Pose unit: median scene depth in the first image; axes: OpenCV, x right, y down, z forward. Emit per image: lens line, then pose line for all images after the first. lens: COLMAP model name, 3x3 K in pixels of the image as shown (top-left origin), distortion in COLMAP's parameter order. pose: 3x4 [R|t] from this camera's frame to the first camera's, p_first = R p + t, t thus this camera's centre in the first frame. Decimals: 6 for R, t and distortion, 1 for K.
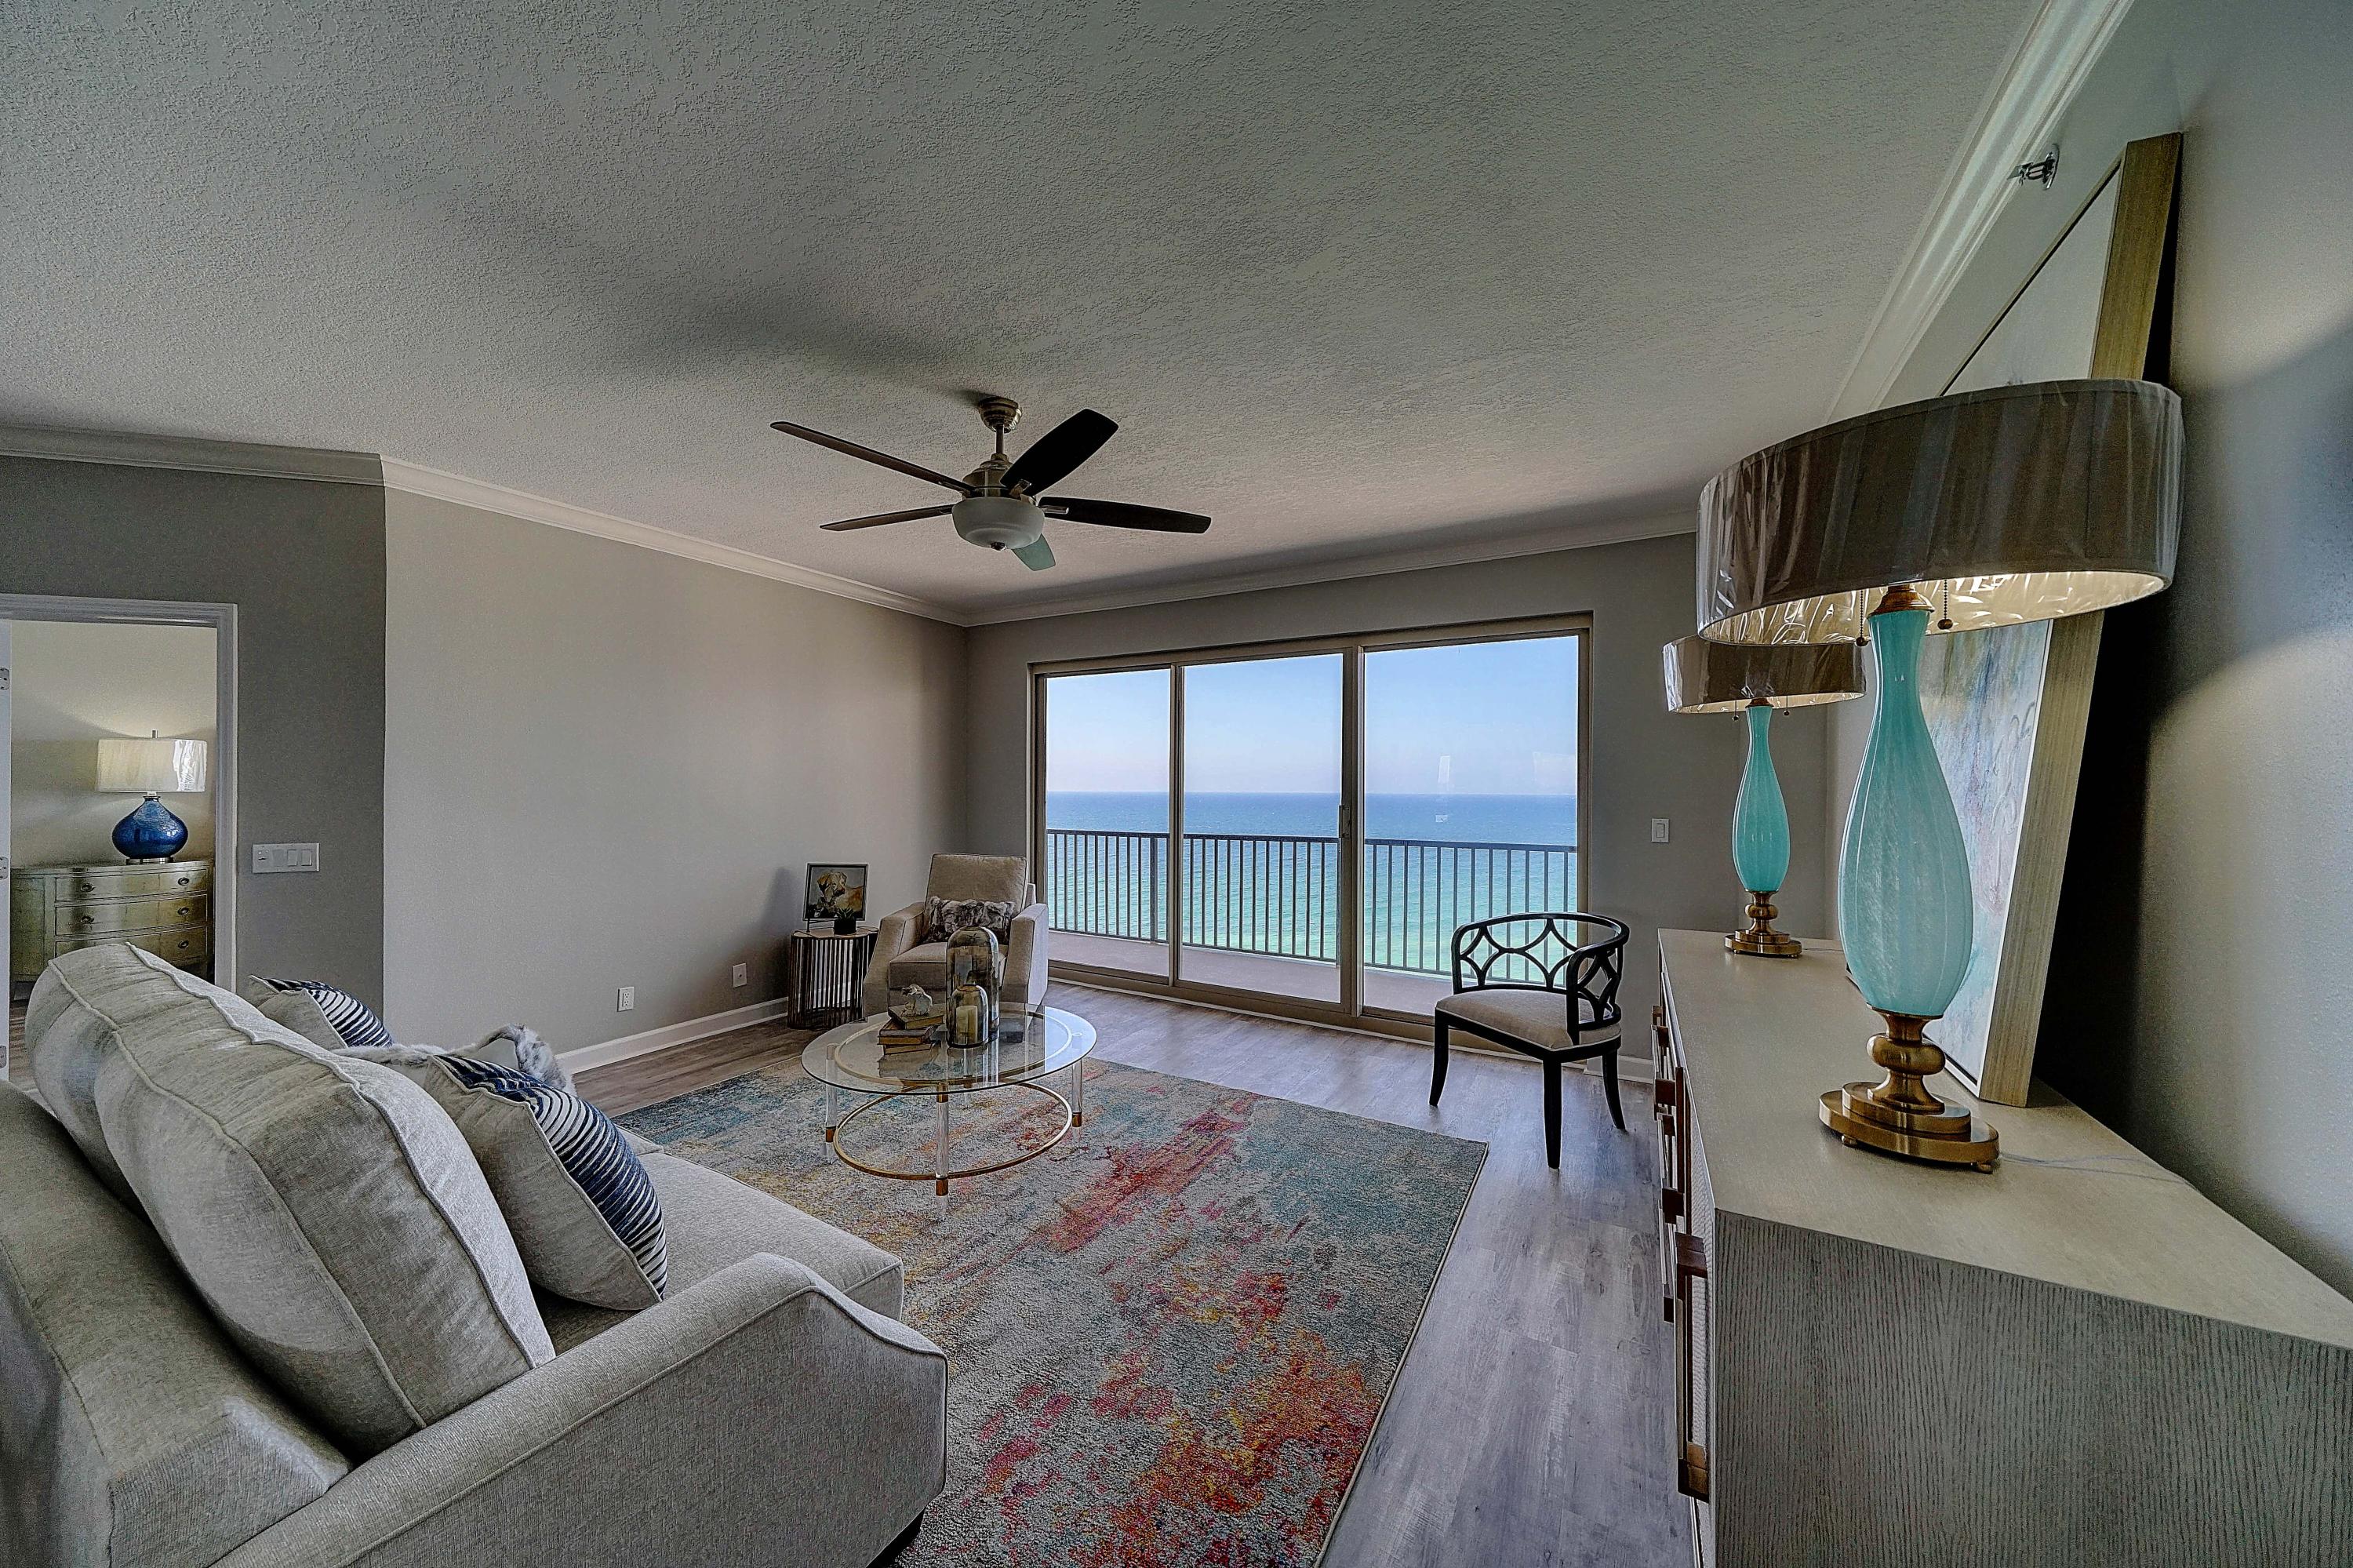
lens RADIAL K [[795.7, 0, 1165.1], [0, 795.7, 787.5], [0, 0, 1]] dist [-0.000268, 0.000012]
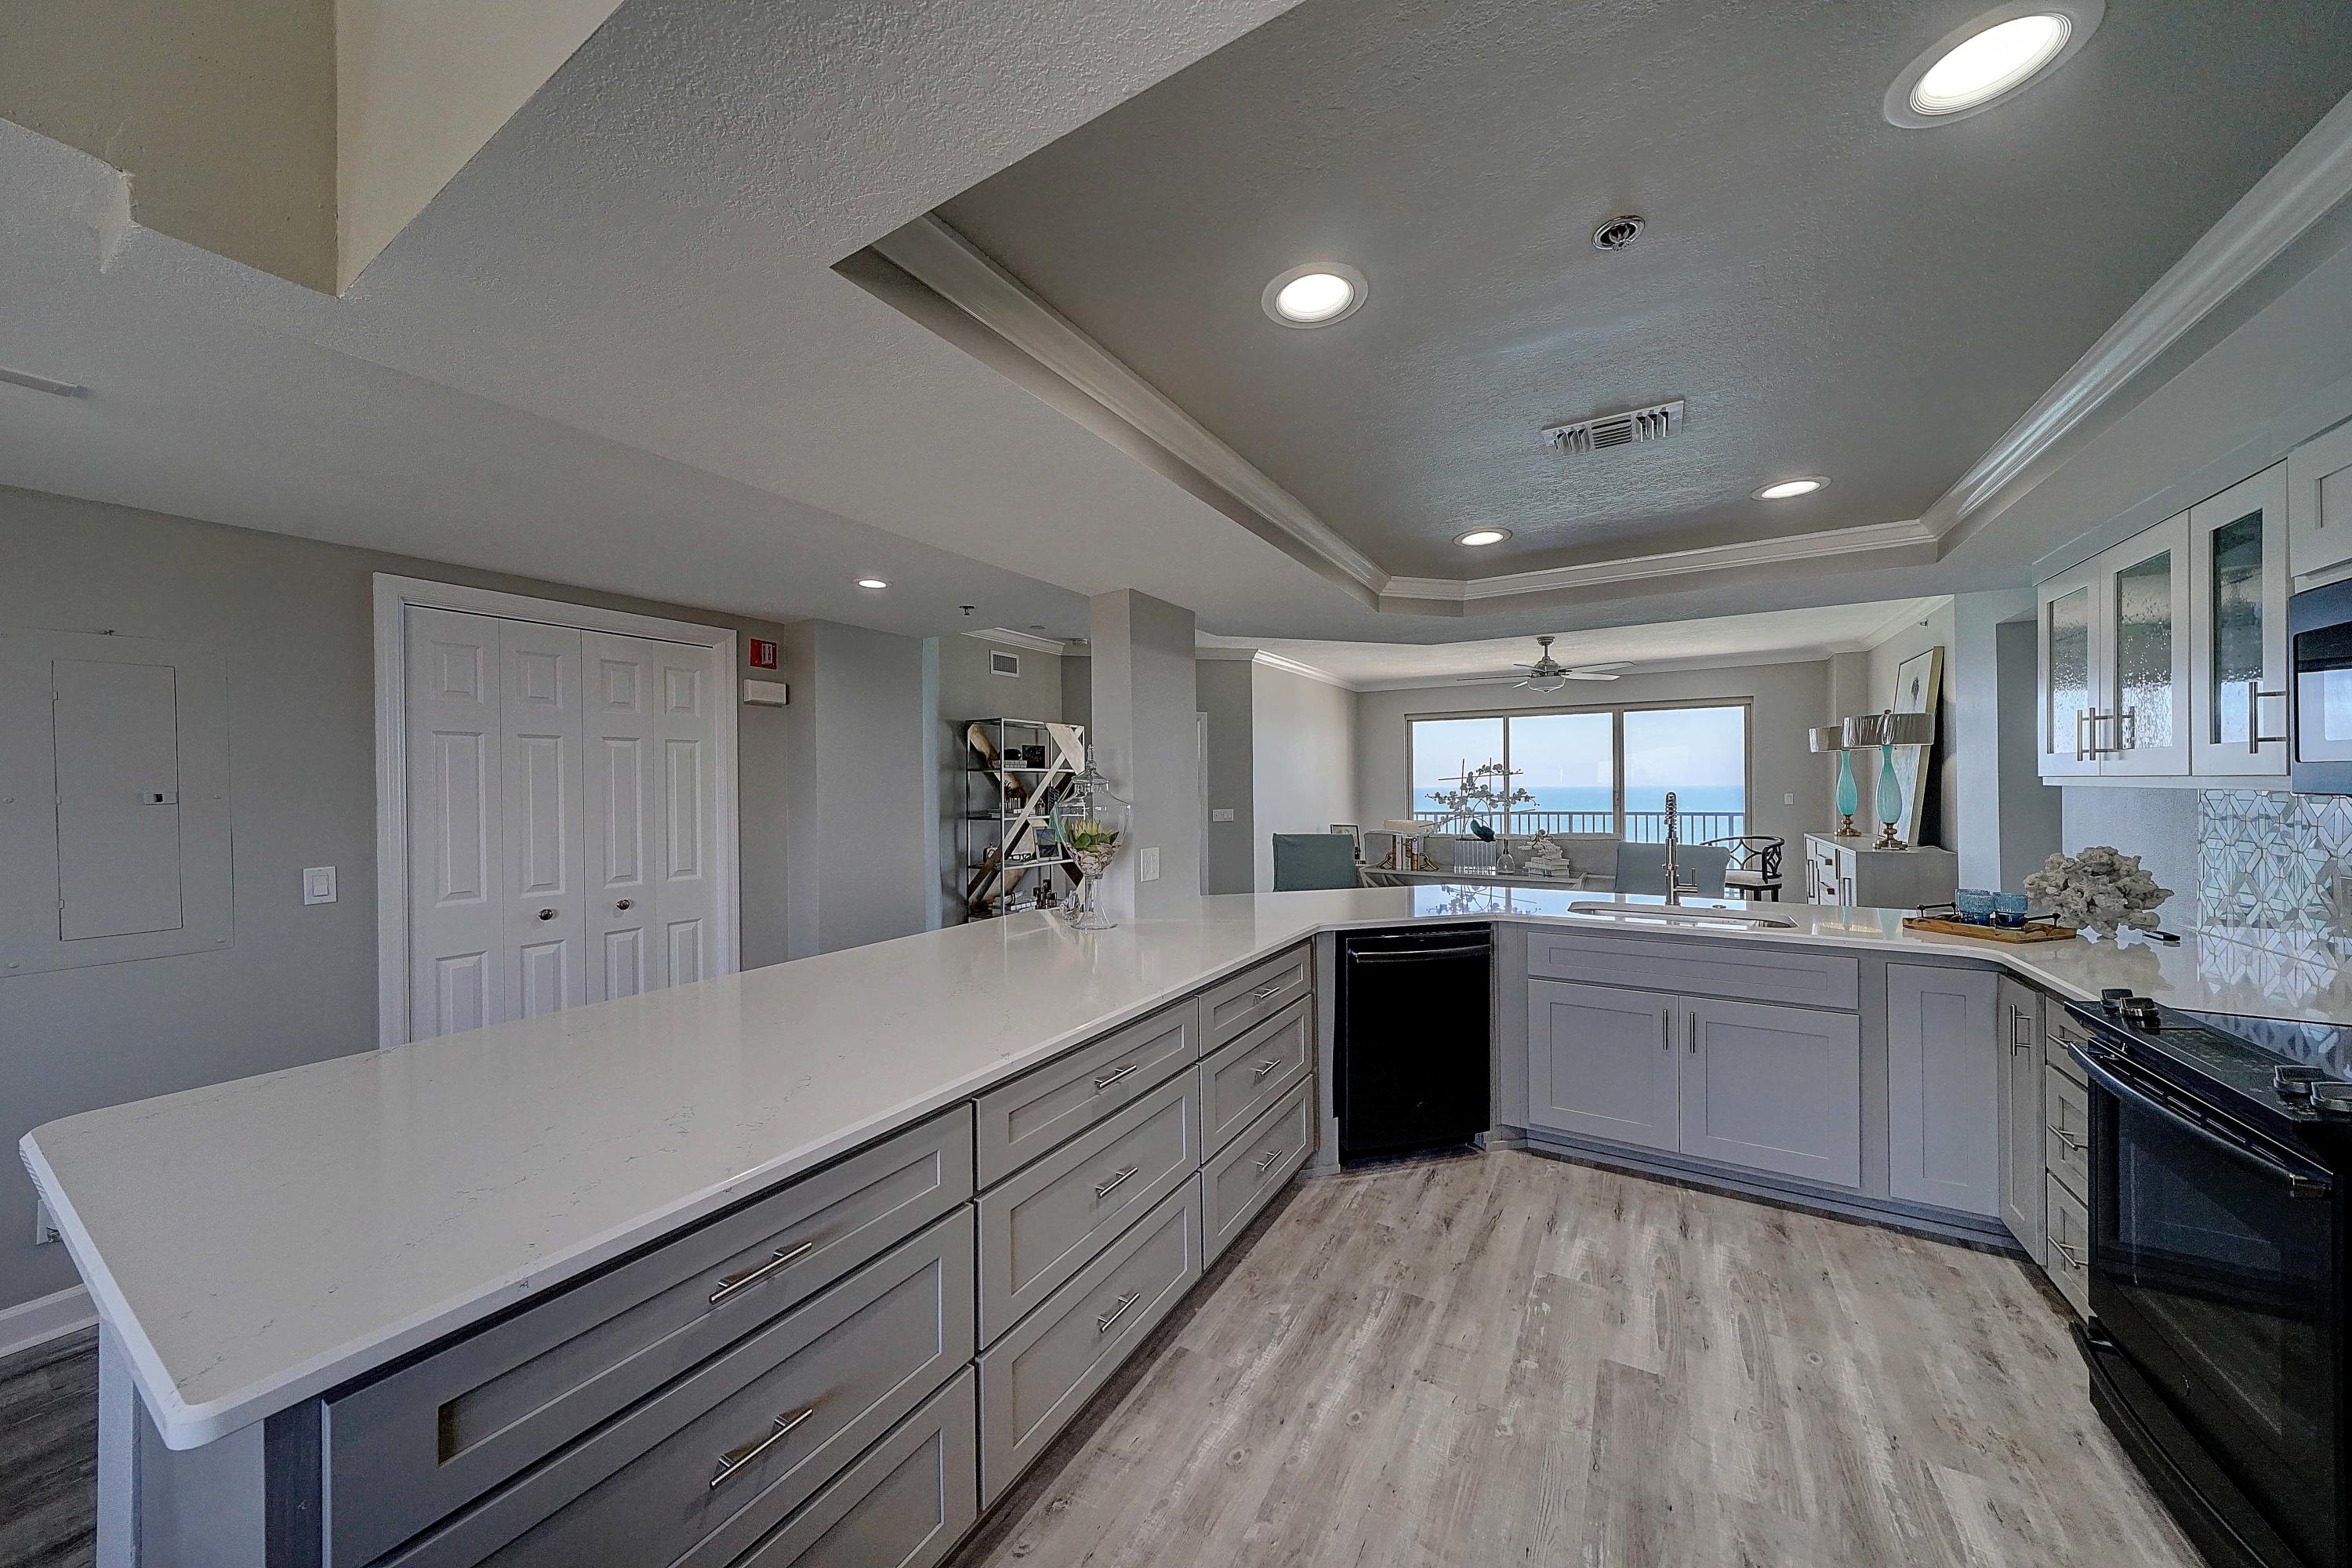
lens RADIAL K [[795.3, 0, 1164.6], [0, 795.3, 787.5], [0, 0, 1]] dist [-0.000268, 0.000012]
pose [[0.999735, -0.014390, -0.017981, -0.822862], [0.014443, 0.999892, 0.002863, -0.006762], [0.017938, -0.003122, 0.999834, -0.949568]]
